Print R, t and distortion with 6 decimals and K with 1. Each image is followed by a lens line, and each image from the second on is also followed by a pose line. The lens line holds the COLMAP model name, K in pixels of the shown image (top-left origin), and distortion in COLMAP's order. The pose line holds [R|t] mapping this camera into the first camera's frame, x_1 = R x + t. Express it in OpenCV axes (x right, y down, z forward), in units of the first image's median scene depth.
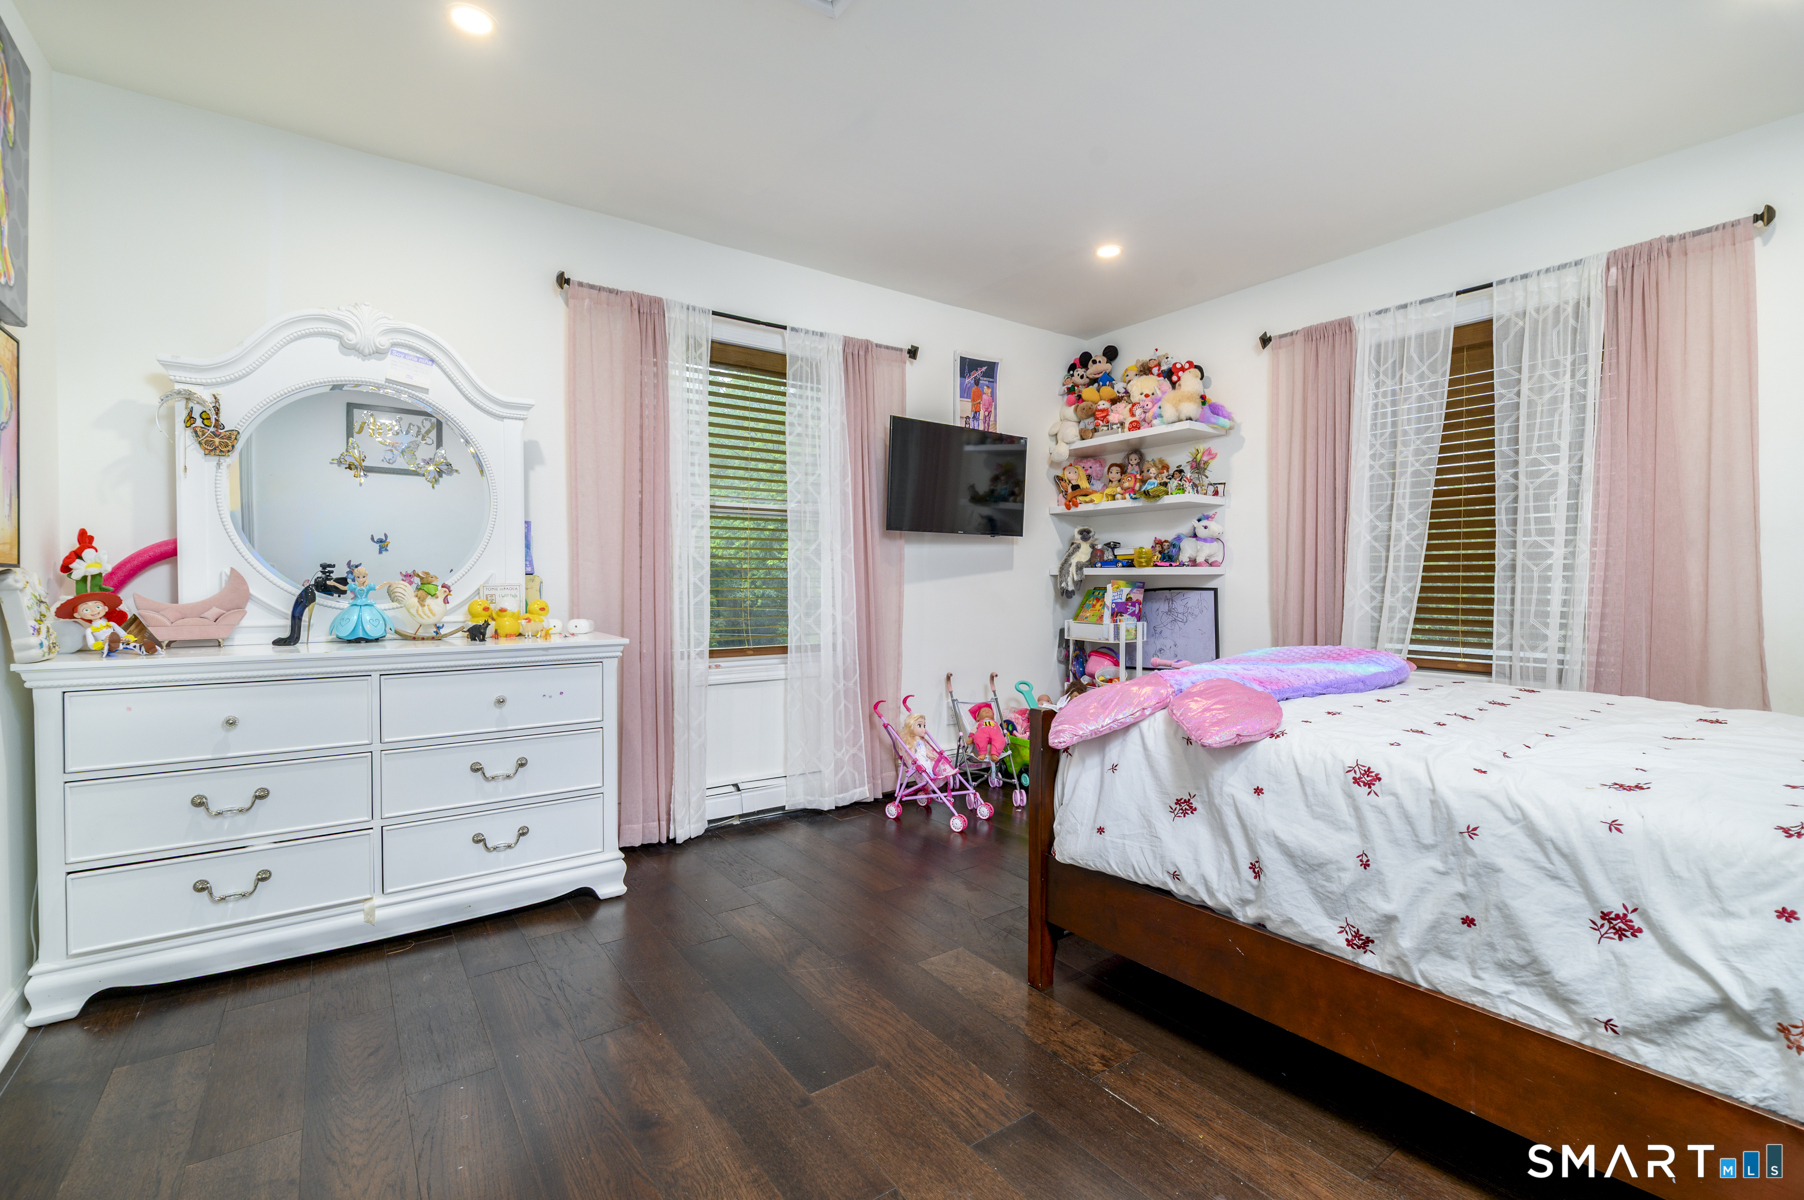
lens RADIAL K [[791.5, 0, 903.2], [0, 791.5, 600.7], [0, 0, 1]] dist [-0.002317, -0.000866]
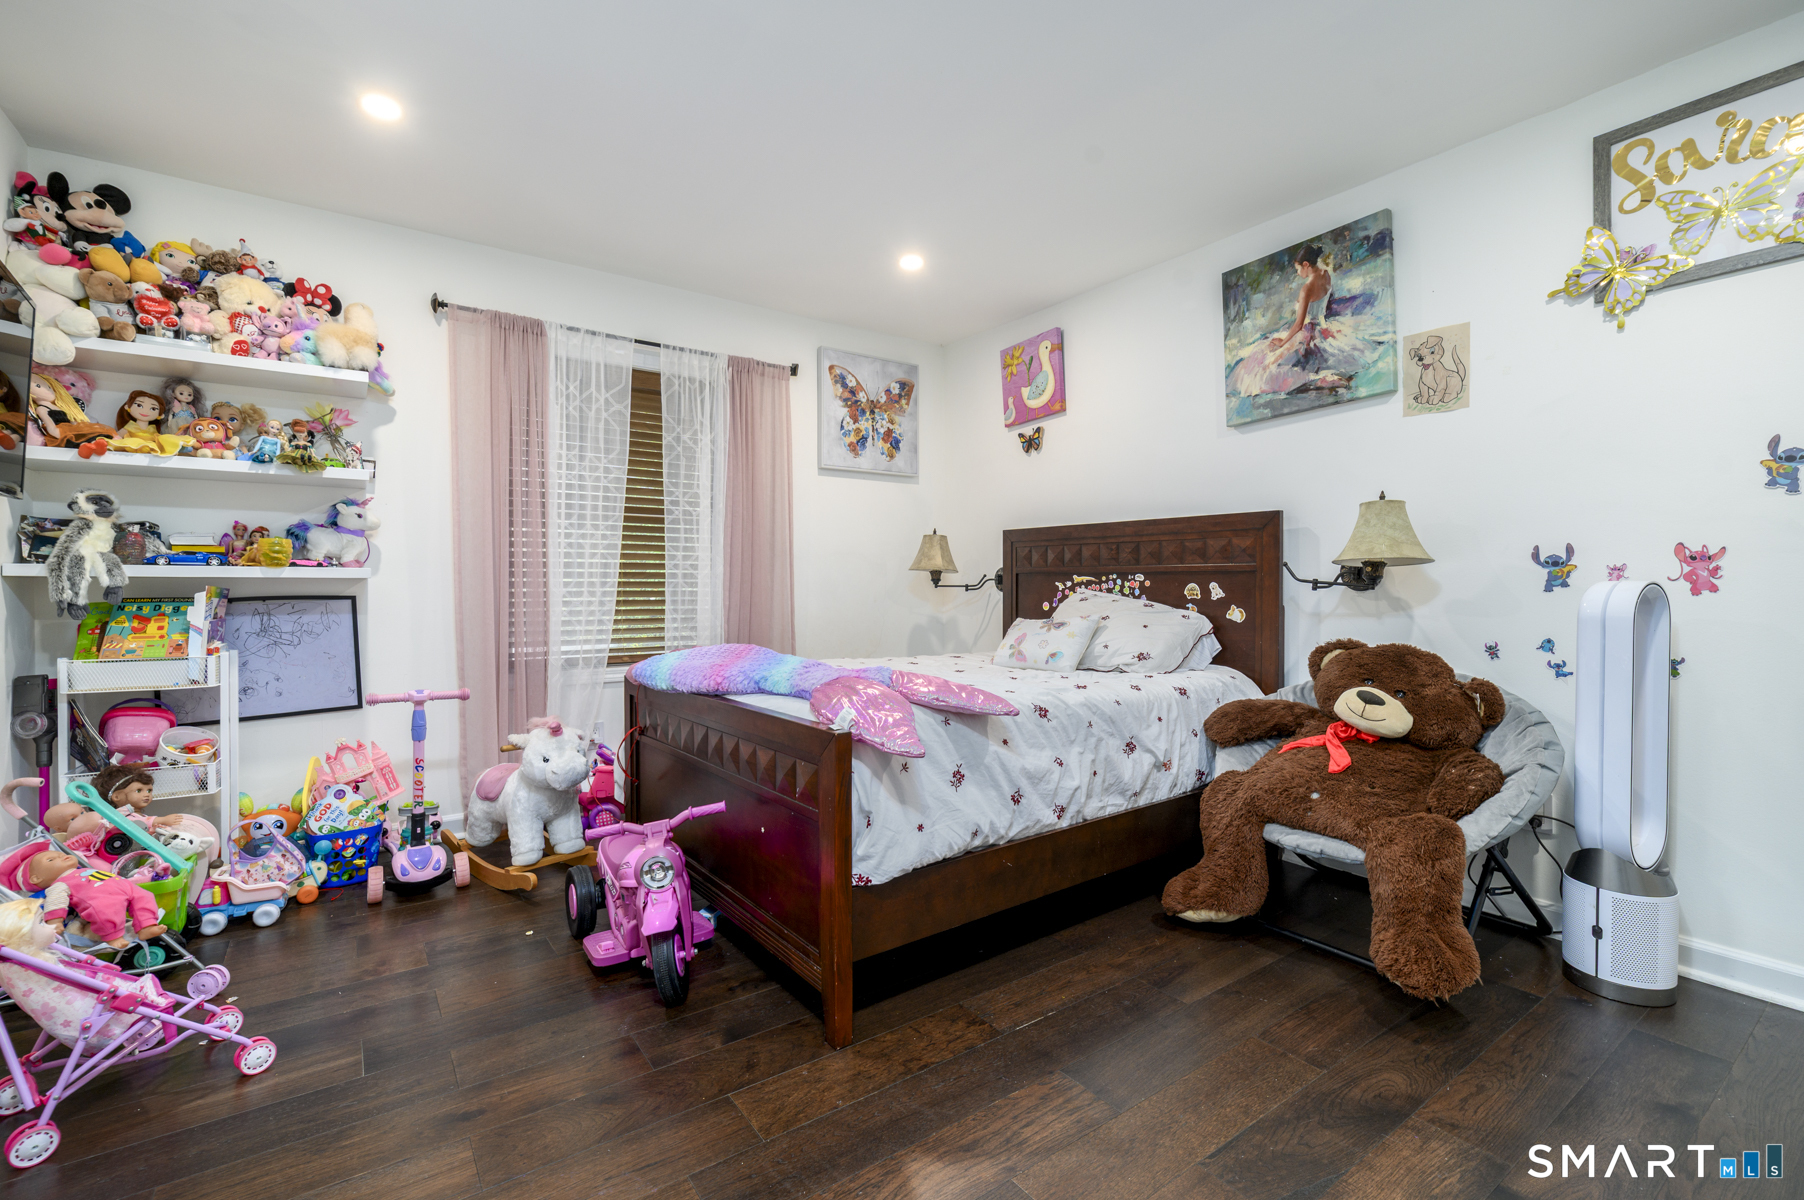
lens RADIAL K [[791.5, 0, 903.2], [0, 791.5, 587.7], [0, 0, 1]] dist [-0.002317, -0.000866]
pose [[0.003046, -0.003359, 0.999990, -0.432713], [0.025738, 0.999663, 0.003279, -0.015202], [-0.999664, 0.025728, 0.003131, 0.557768]]
